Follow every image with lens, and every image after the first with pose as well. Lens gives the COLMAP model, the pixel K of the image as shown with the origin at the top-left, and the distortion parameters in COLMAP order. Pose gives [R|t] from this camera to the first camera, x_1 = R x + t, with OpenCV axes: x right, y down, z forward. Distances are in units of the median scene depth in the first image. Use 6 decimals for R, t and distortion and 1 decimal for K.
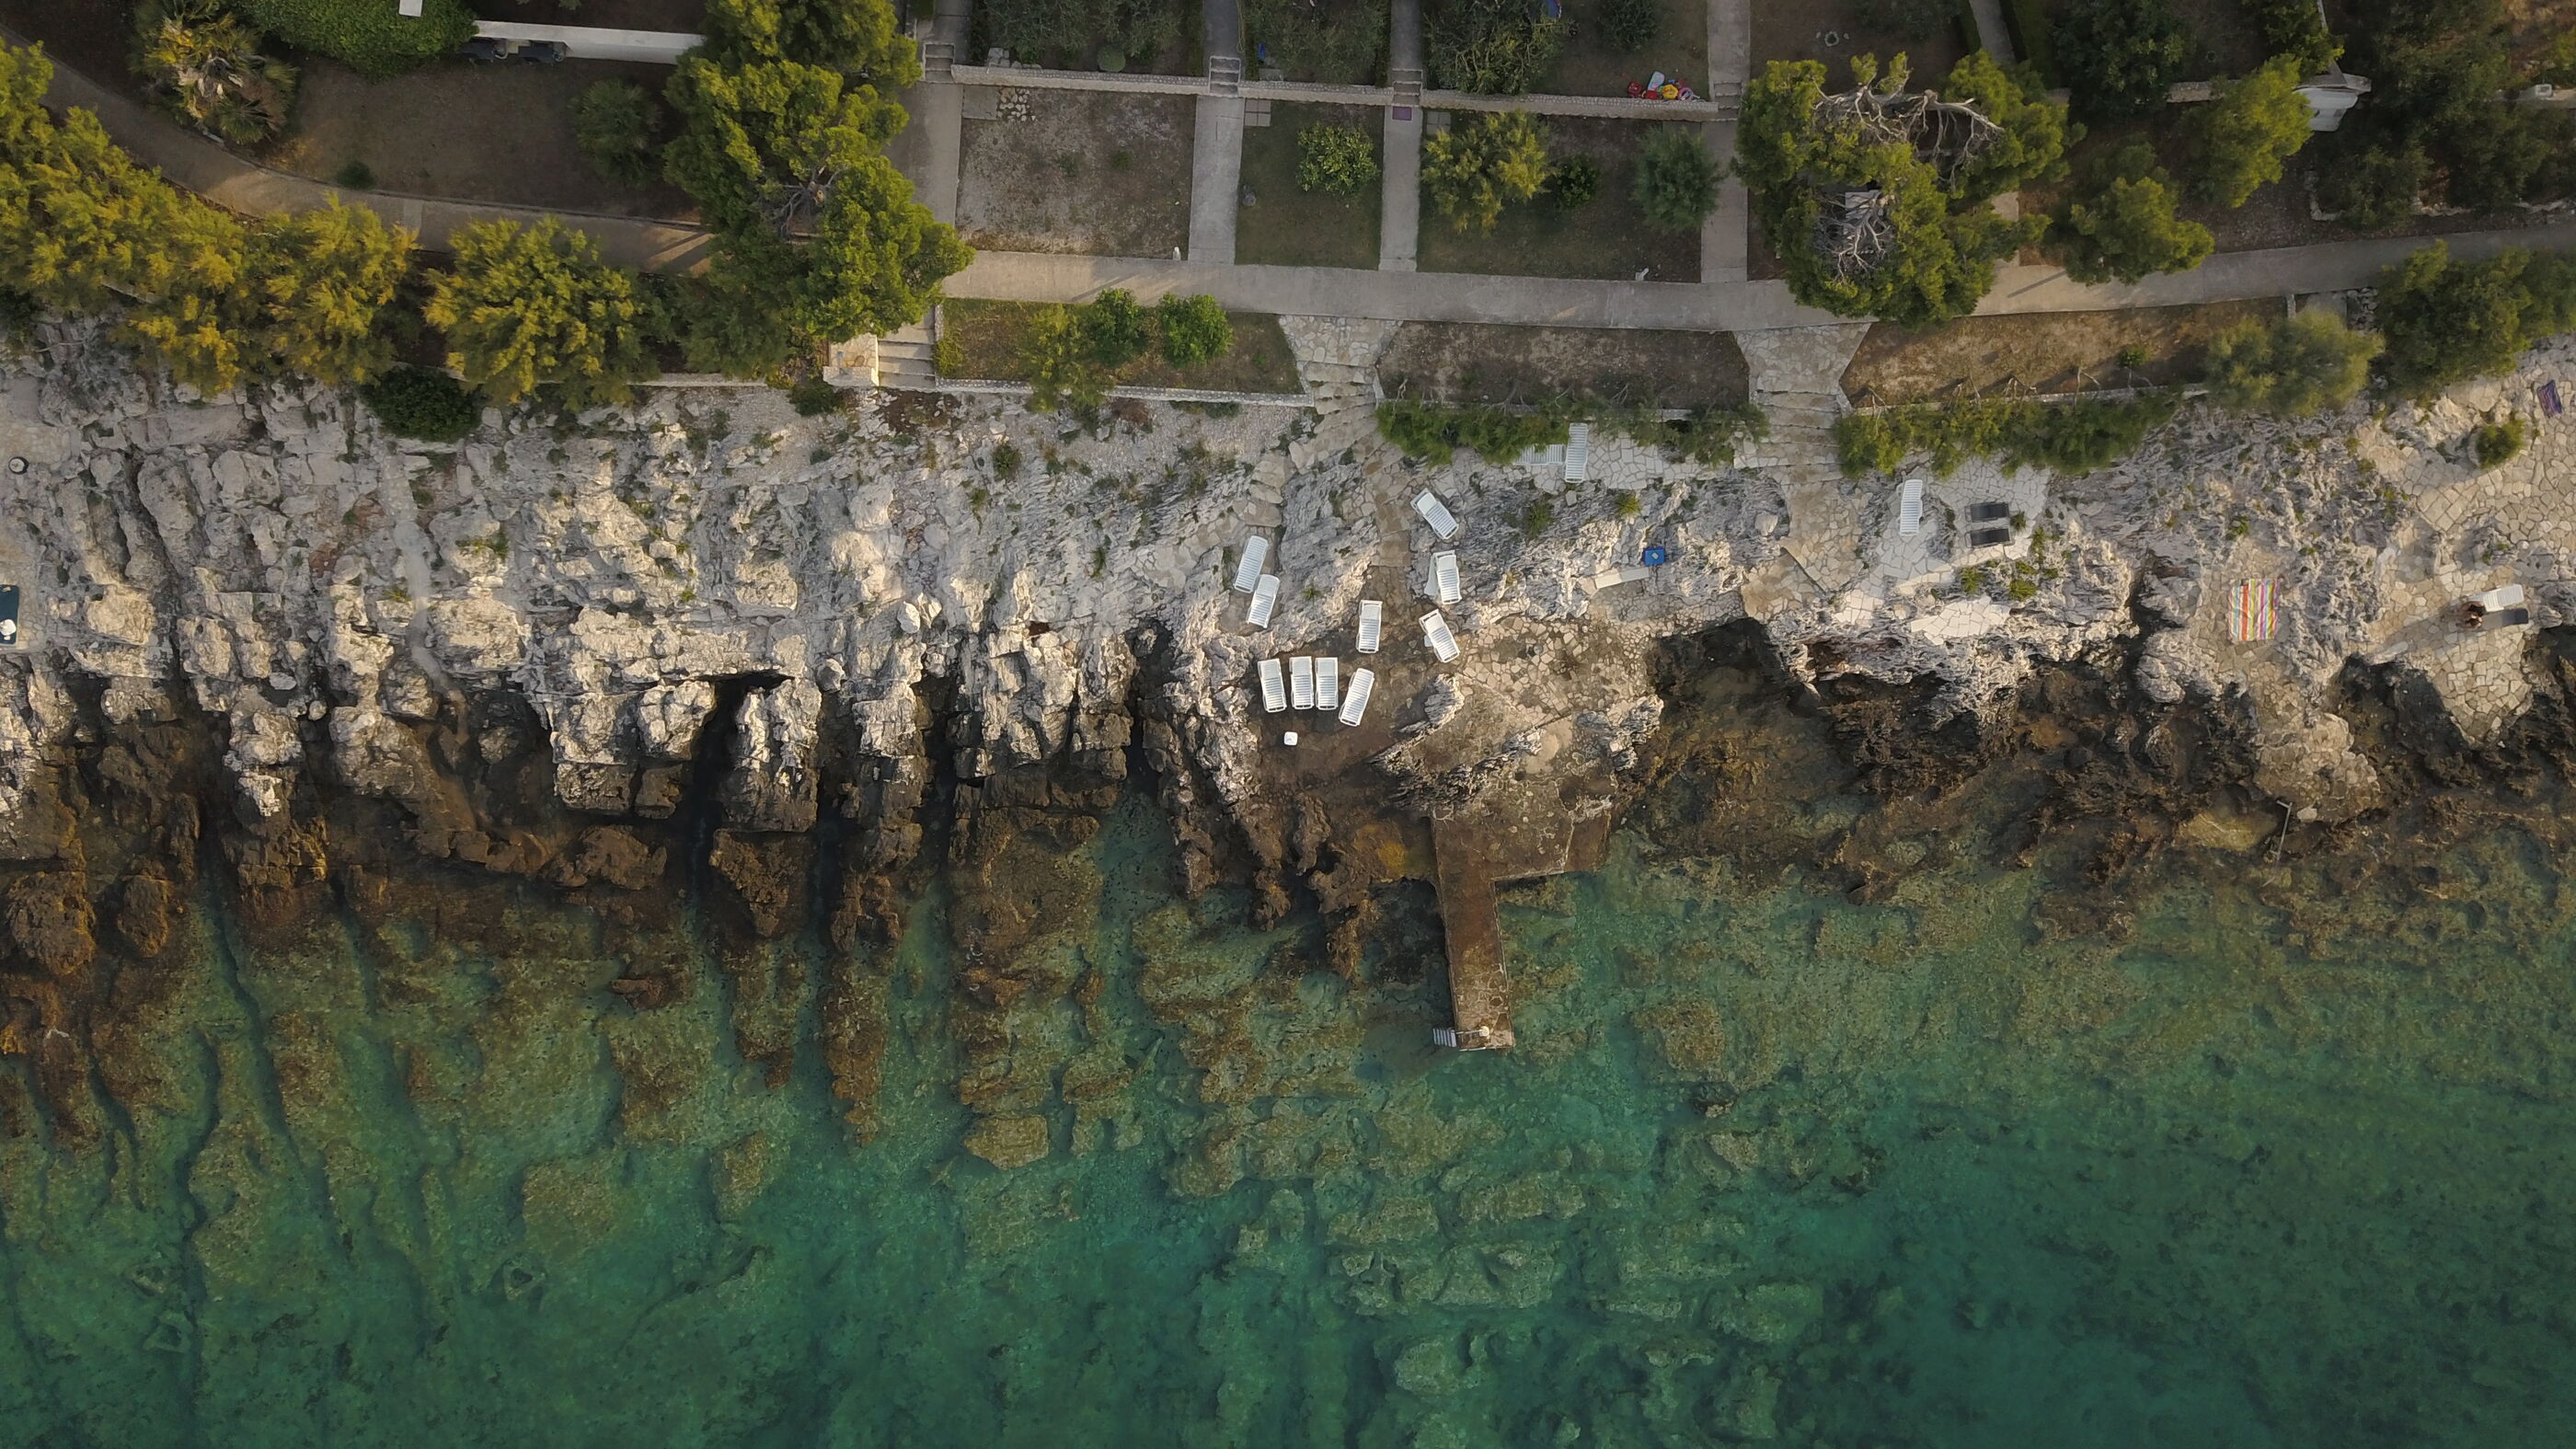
lens RADIAL K [[2016.0, 0, 1288.0], [0, 2016.0, 724.5], [0, 0, 1]] dist [0.016029, -0.028090]
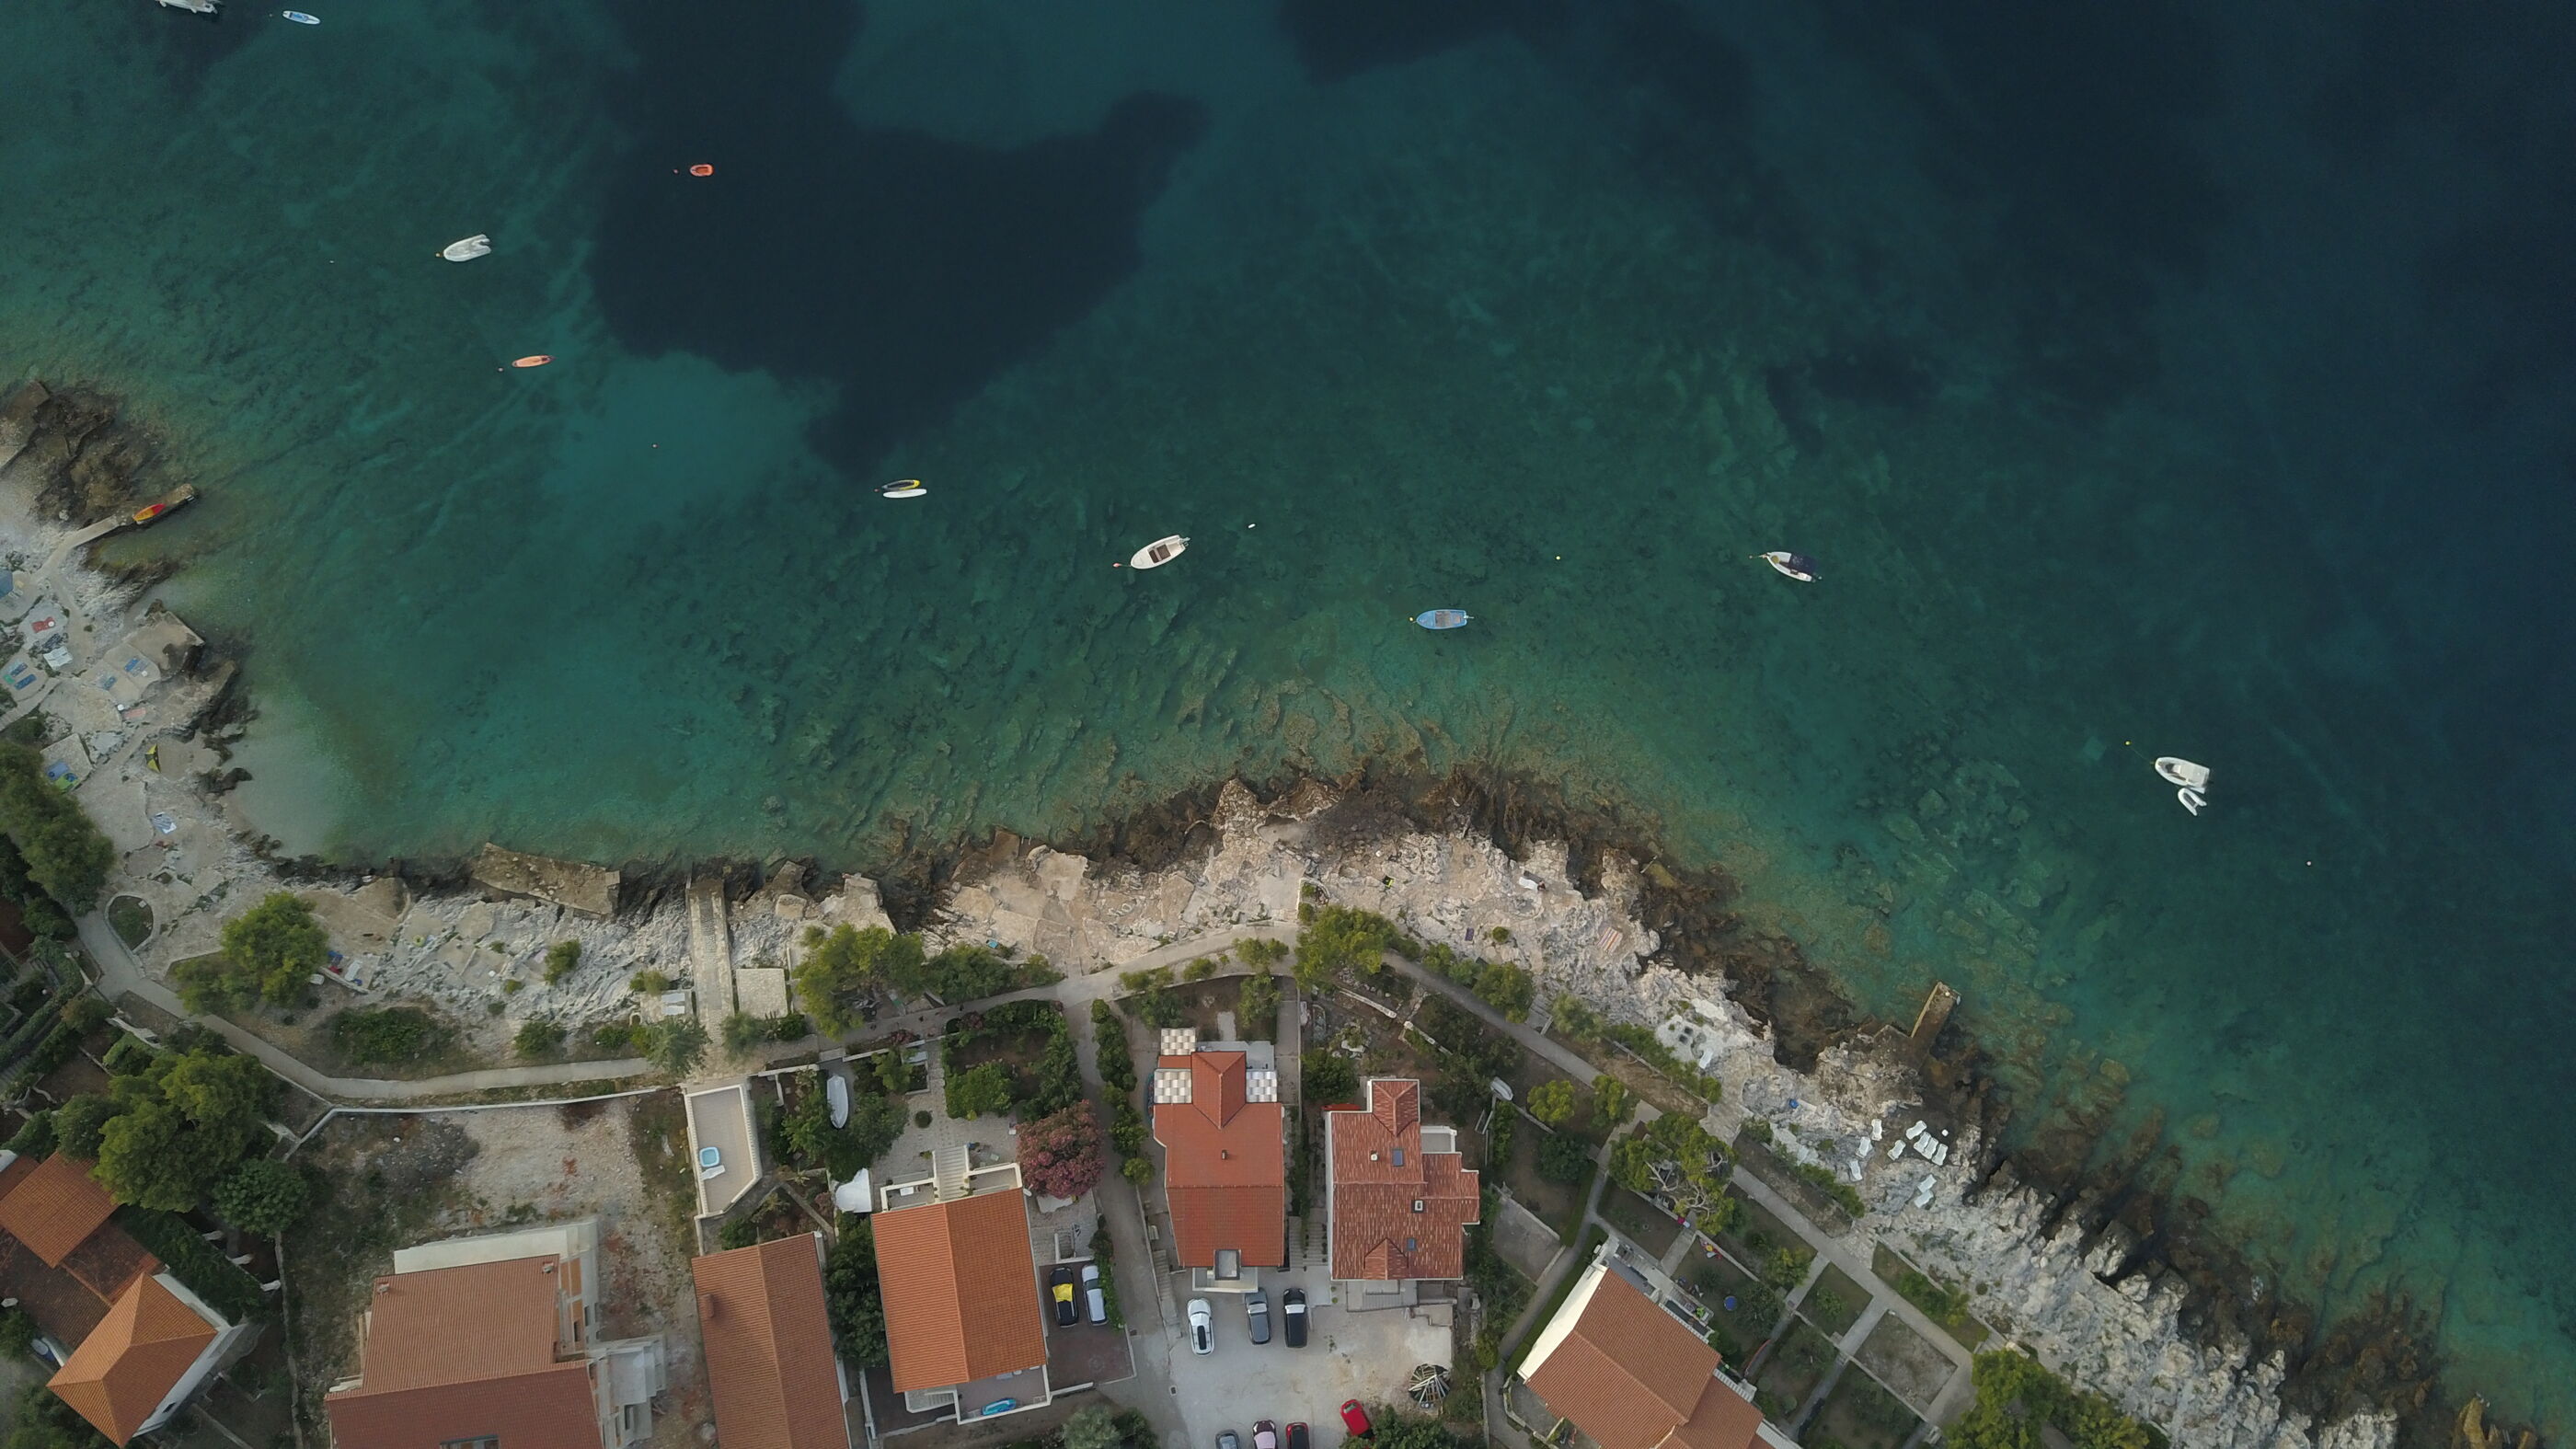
lens RADIAL K [[2016.0, 0, 1288.0], [0, 2016.0, 724.5], [0, 0, 1]] dist [0.016029, -0.028090]
pose [[-0.792484, -0.609487, 0.022232, 0.930816], [0.606856, -0.784381, 0.128340, -0.426067], [-0.060784, 0.115199, 0.991481, -1.572291]]
